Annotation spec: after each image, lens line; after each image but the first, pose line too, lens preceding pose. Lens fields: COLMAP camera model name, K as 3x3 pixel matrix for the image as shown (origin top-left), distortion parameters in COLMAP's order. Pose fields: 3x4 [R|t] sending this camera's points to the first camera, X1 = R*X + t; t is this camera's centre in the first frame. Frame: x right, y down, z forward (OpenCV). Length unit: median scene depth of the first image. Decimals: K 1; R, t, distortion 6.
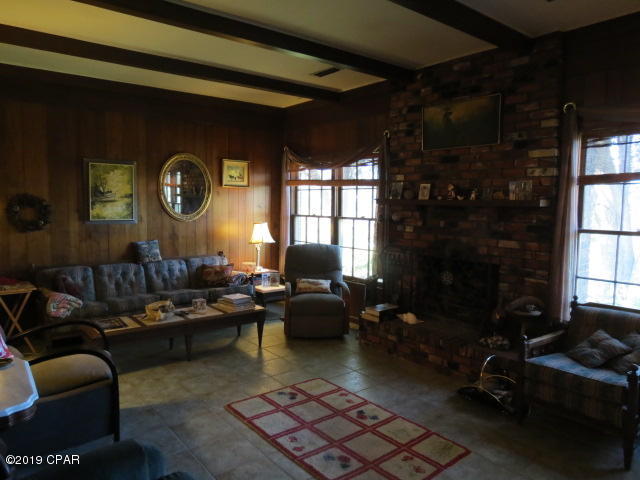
lens RADIAL K [[459.4, 0, 318.9], [0, 459.4, 237.9], [0, 0, 1]] dist [-0.041984, 0.030982]
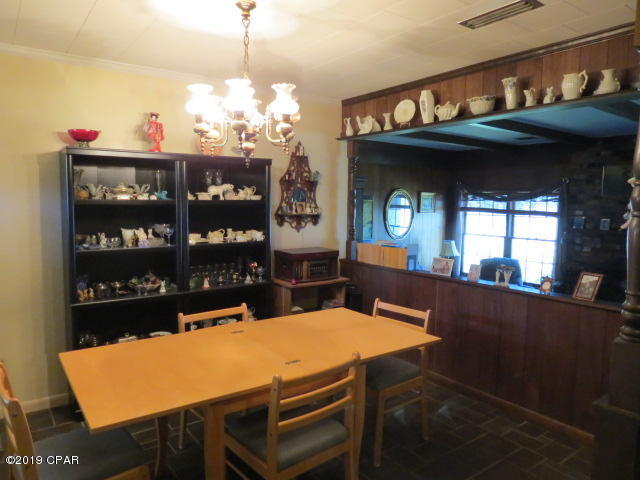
lens RADIAL K [[459.4, 0, 320.2], [0, 459.4, 242.7], [0, 0, 1]] dist [-0.041984, 0.030982]
pose [[0.999763, 0.008102, -0.020218, -0.696270], [-0.007903, 0.999920, 0.009871, -0.055042], [0.020296, -0.009708, 0.999747, -0.489027]]
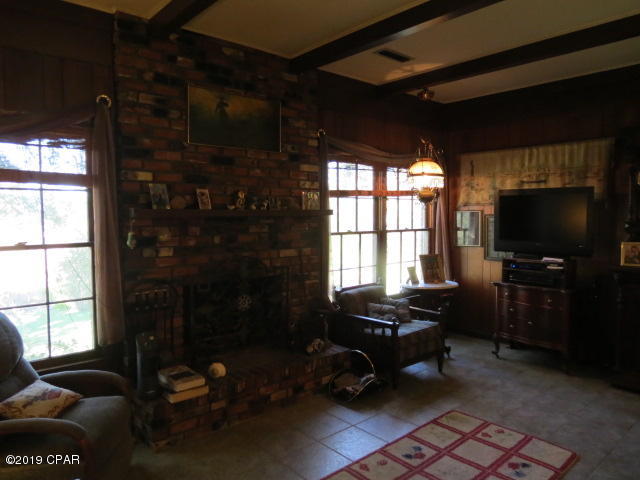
lens RADIAL K [[459.4, 0, 316.2], [0, 459.4, 236.8], [0, 0, 1]] dist [-0.041984, 0.030982]
pose [[-0.063337, -0.065926, 0.995812, -0.582280], [0.078229, 0.994418, 0.070809, -0.085853], [-0.994921, 0.082386, -0.057826, 0.947002]]
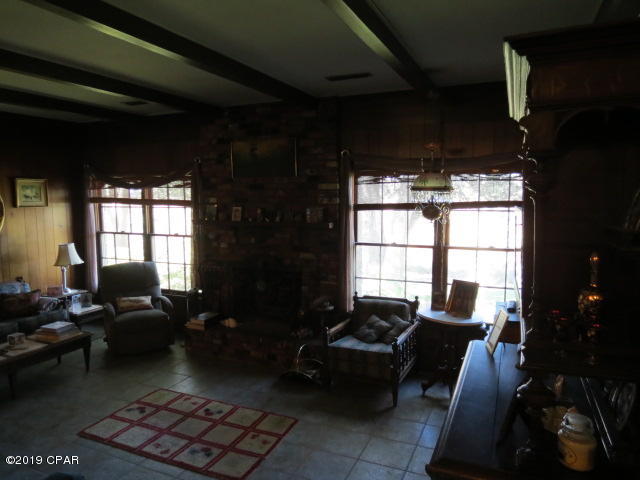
lens RADIAL K [[459.4, 0, 321.4], [0, 459.4, 237.0], [0, 0, 1]] dist [-0.041984, 0.030982]
pose [[0.887606, -0.060794, 0.456574, -0.127350], [0.052311, 0.998143, 0.031209, -0.073257], [-0.457624, -0.003817, 0.889138, -0.155410]]
